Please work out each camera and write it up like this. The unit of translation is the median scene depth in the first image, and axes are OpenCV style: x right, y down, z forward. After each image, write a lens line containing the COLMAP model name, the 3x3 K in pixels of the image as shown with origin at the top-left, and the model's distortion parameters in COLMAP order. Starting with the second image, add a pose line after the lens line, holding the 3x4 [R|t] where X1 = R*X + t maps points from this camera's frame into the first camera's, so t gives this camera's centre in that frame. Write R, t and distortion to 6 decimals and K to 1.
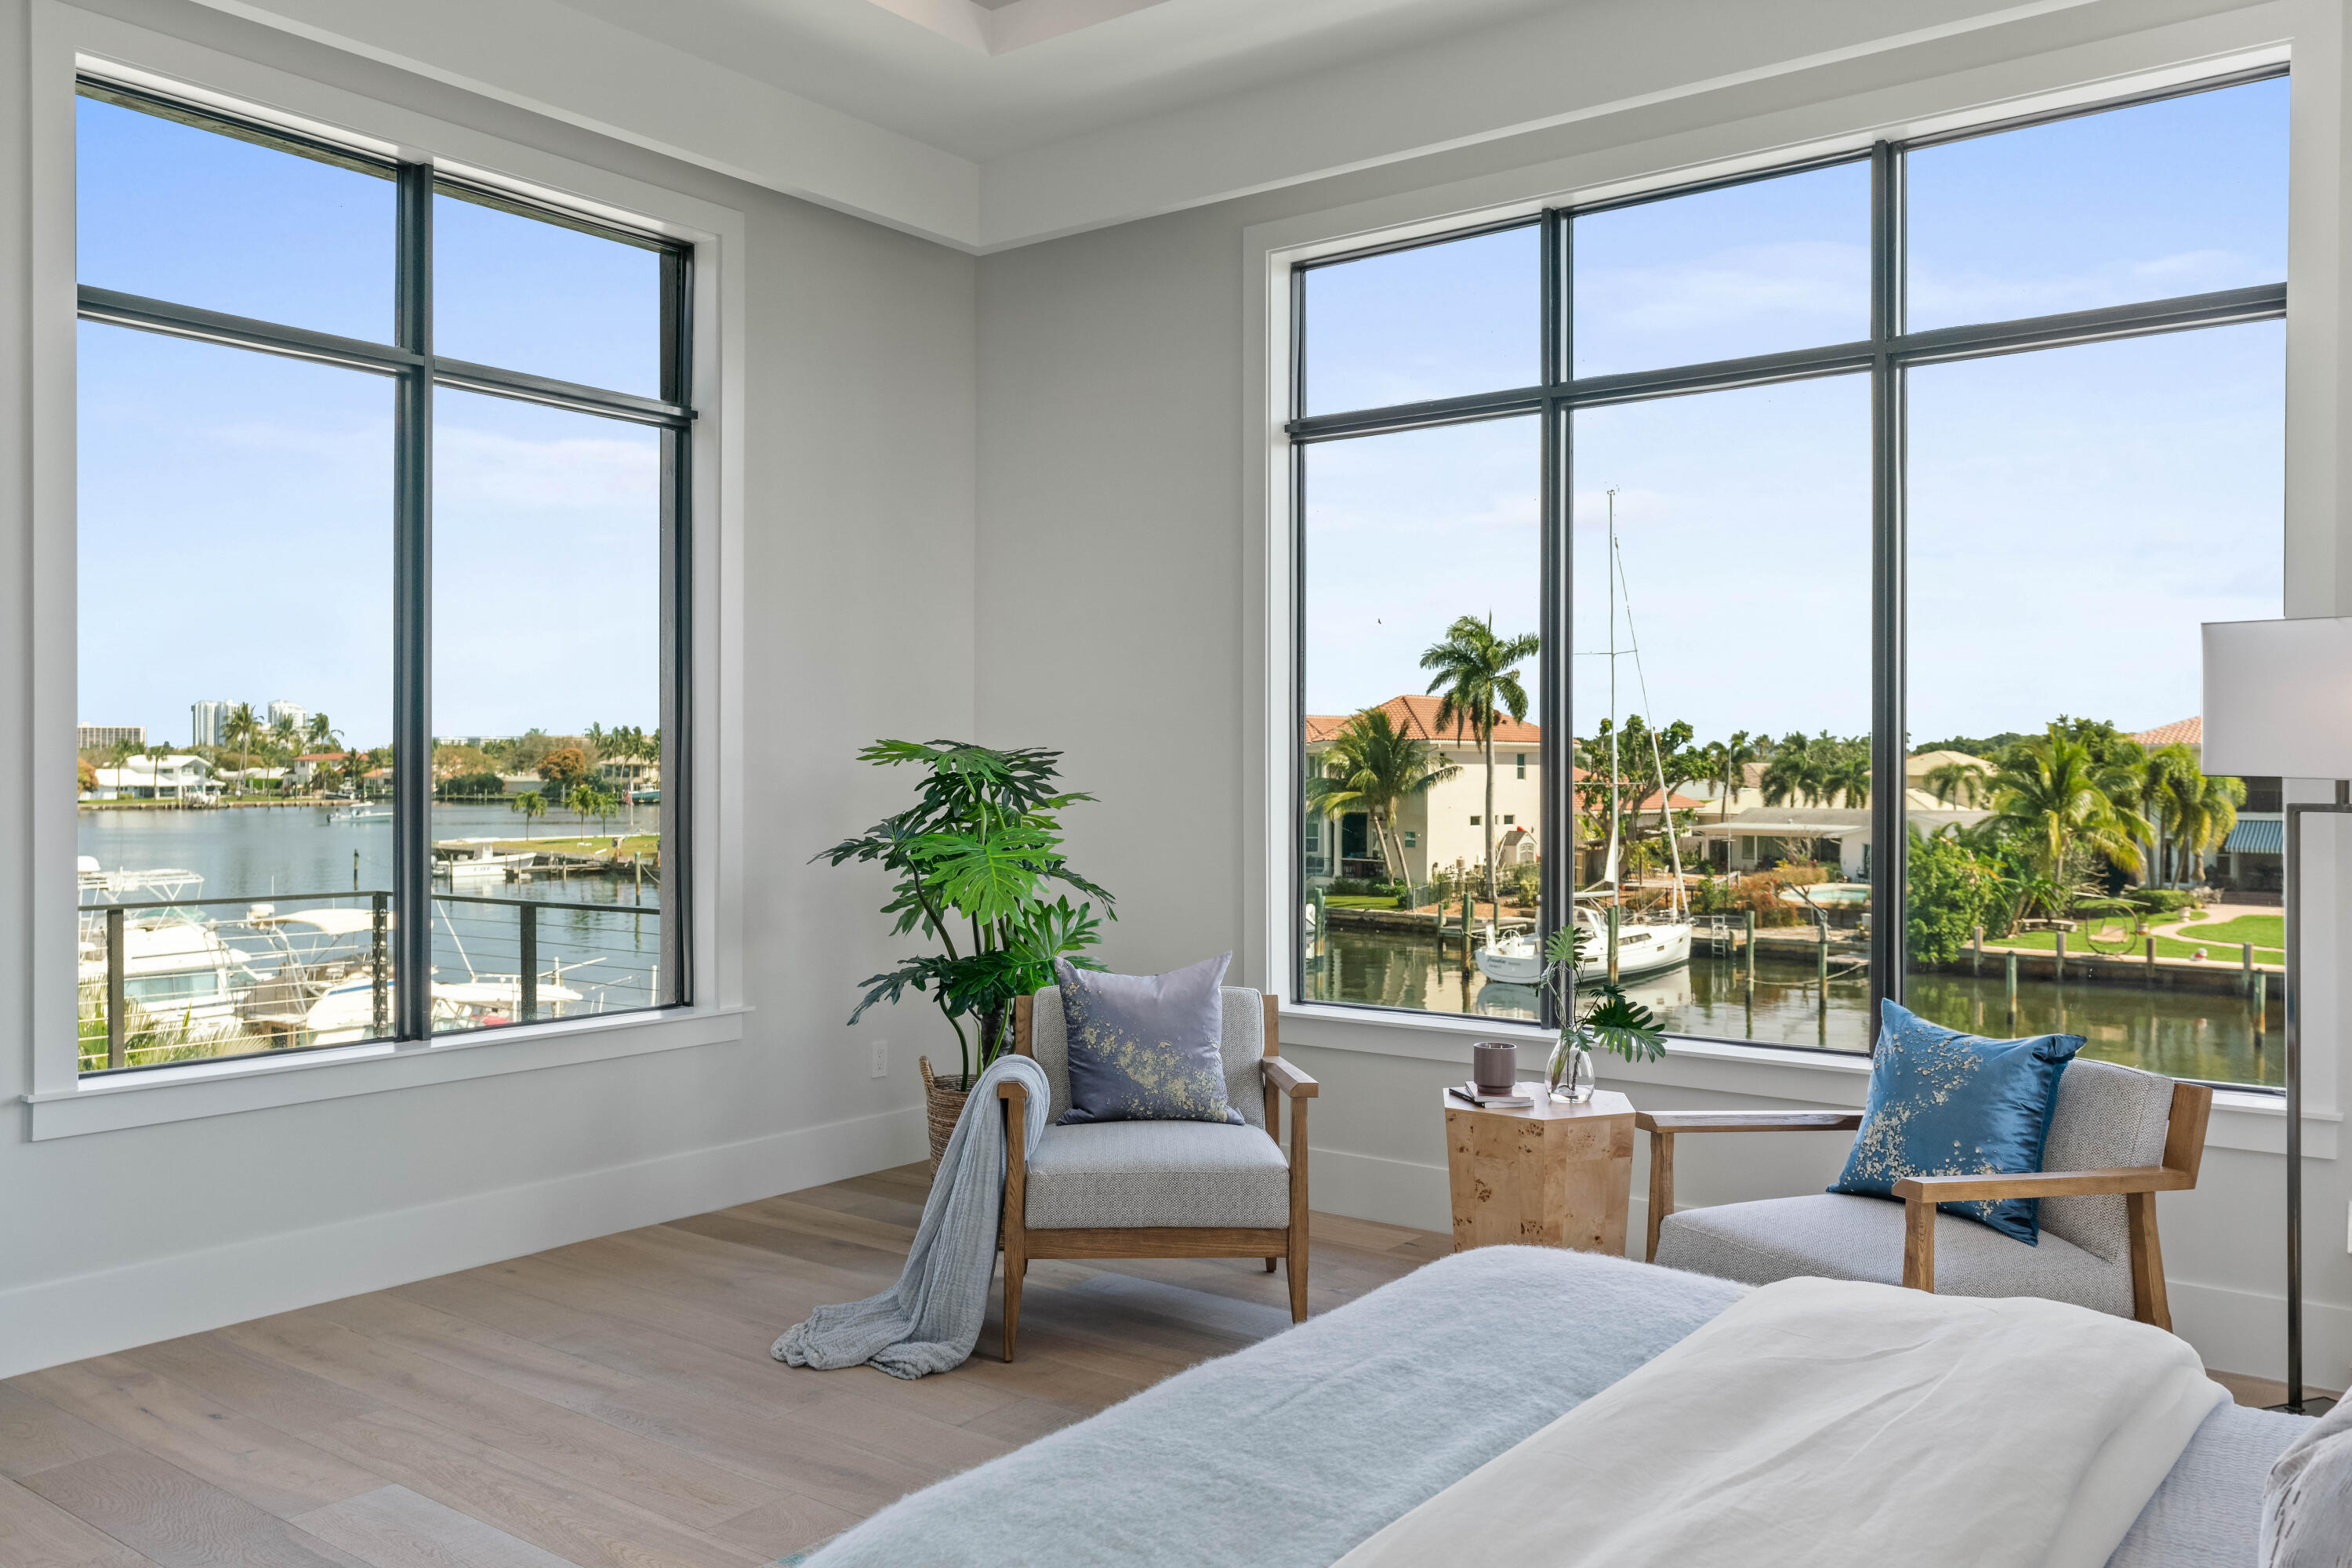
lens RADIAL K [[1827.5, 0, 1176.0], [0, 1827.5, 784.0], [0, 0, 1]] dist [0.000915, 0.005603]
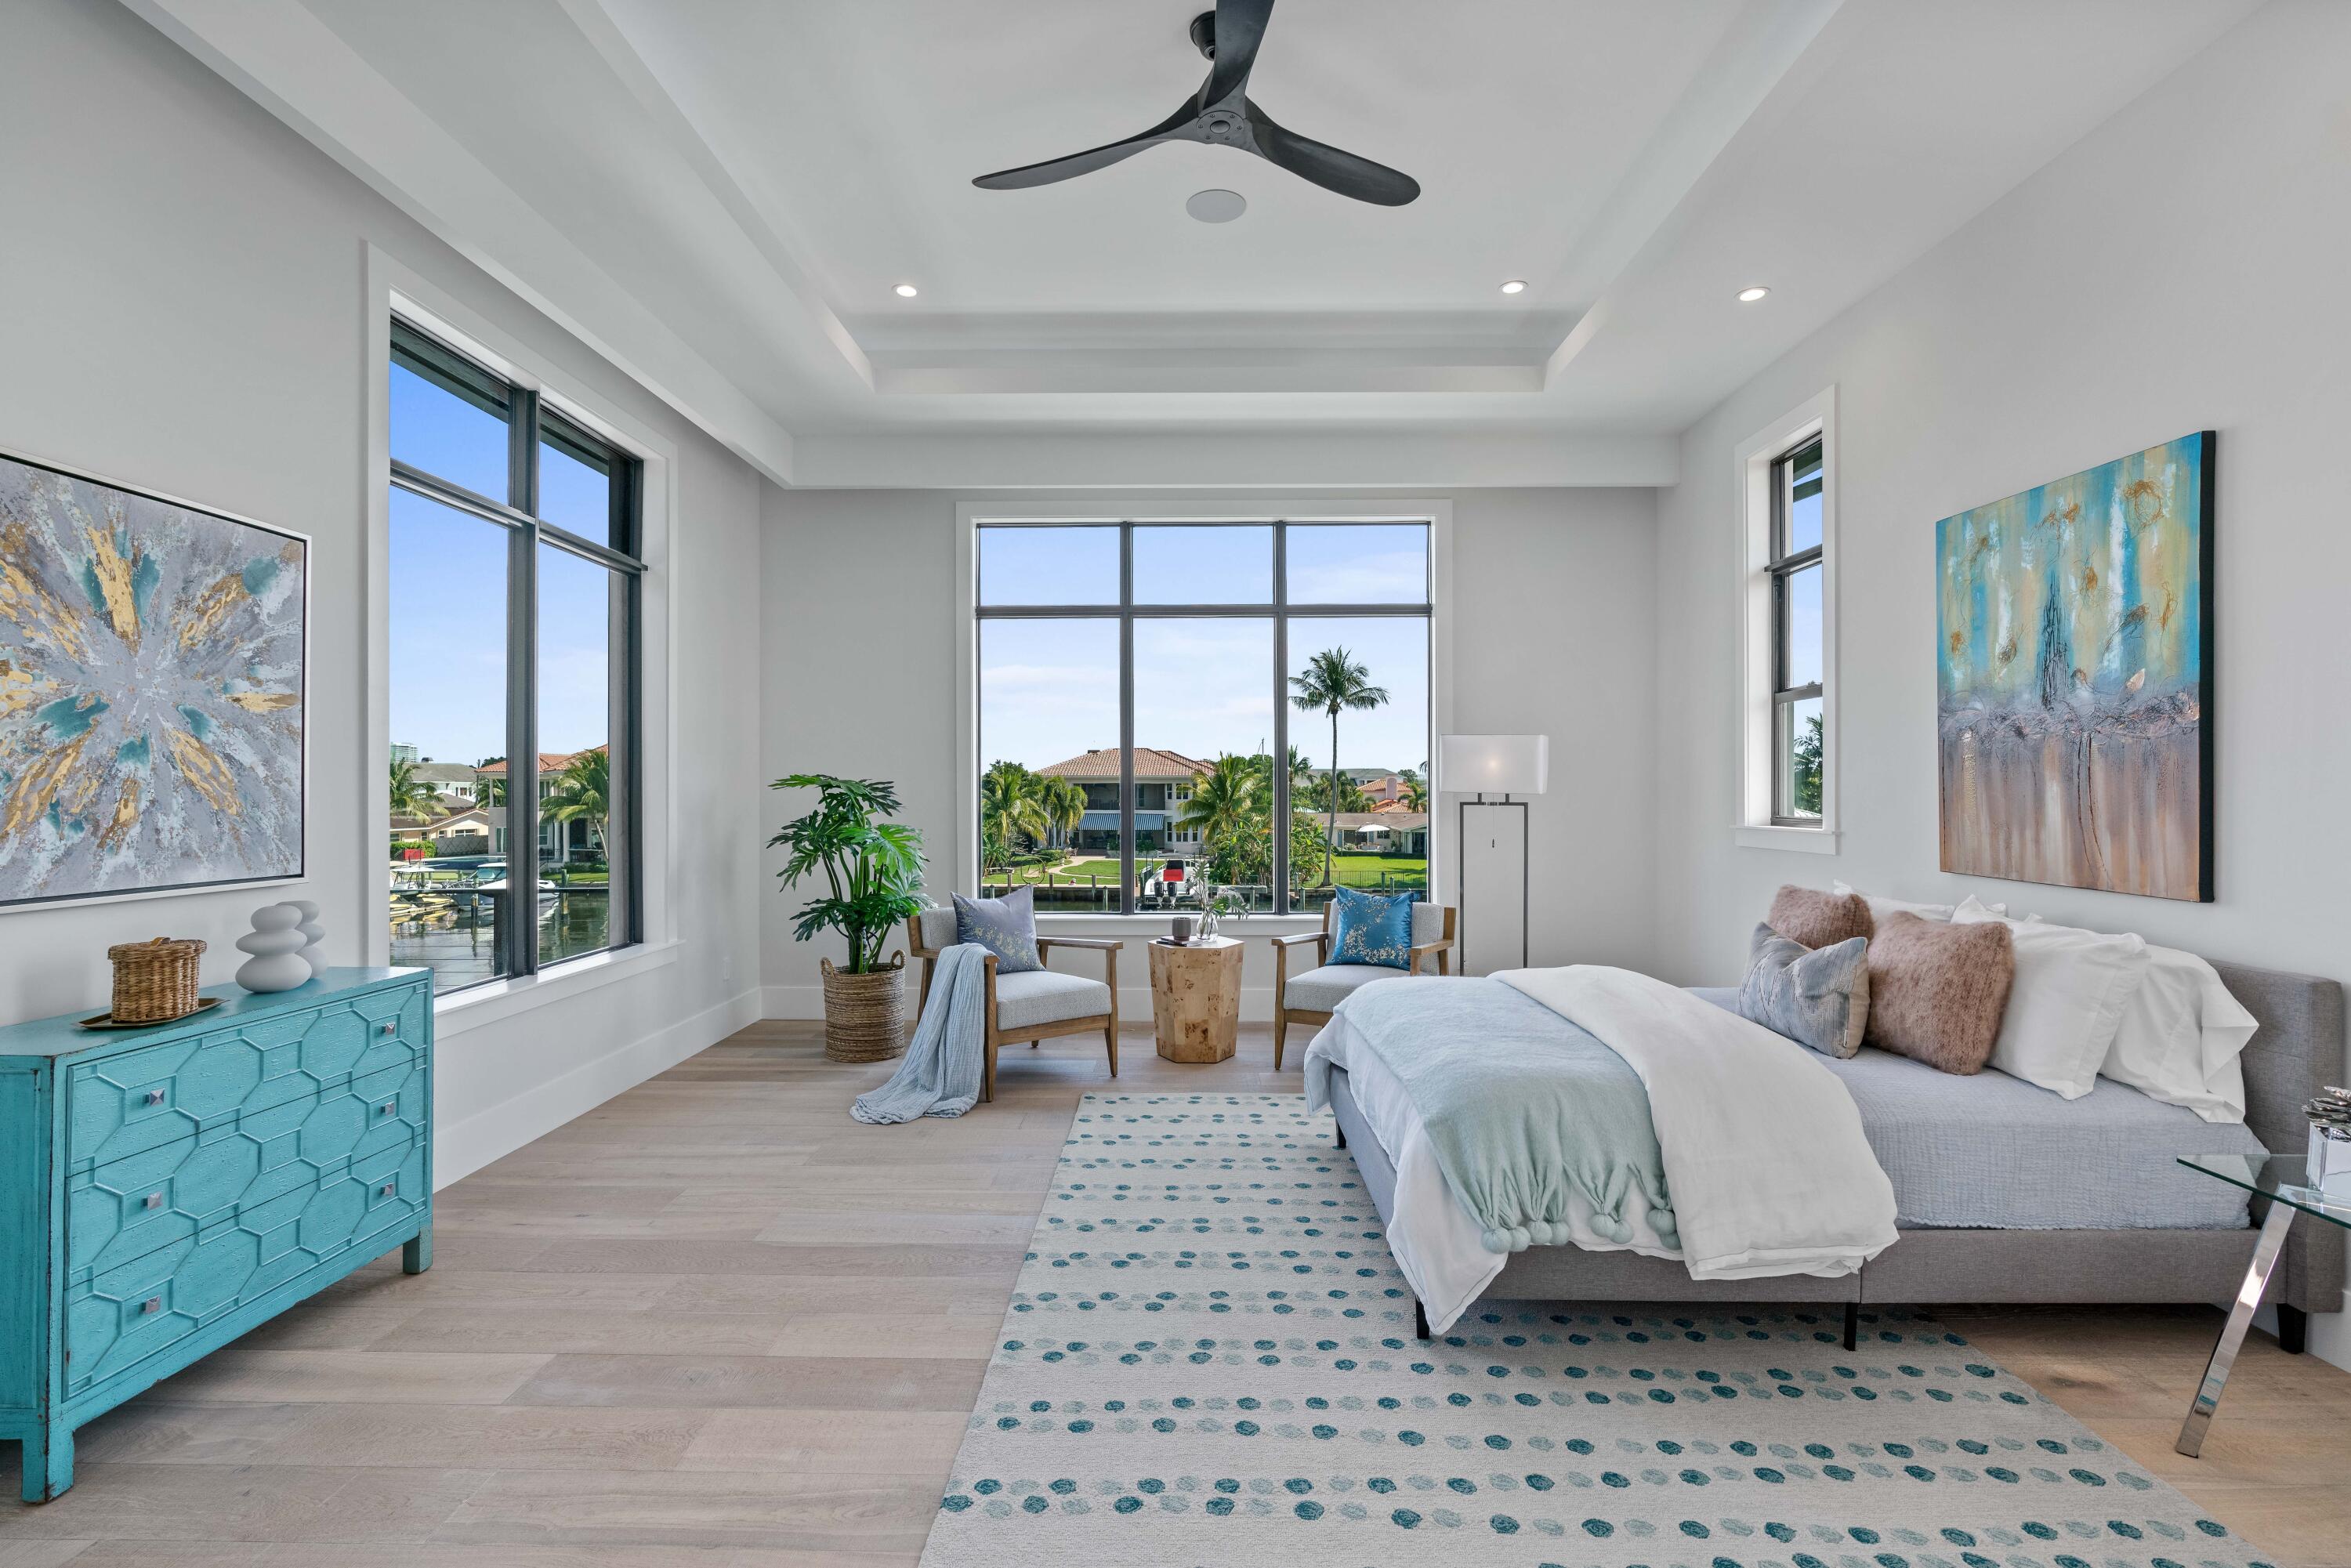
lens RADIAL K [[1060.4, 0, 1175.5], [0, 1060.4, 784.0], [0, 0, 1]] dist [-0.008489, -0.000170]
pose [[0.810360, -0.001289, 0.585931, -0.420521], [0.008842, 0.999911, -0.010029, -0.001916], [-0.585866, 0.013308, 0.810299, -0.009370]]
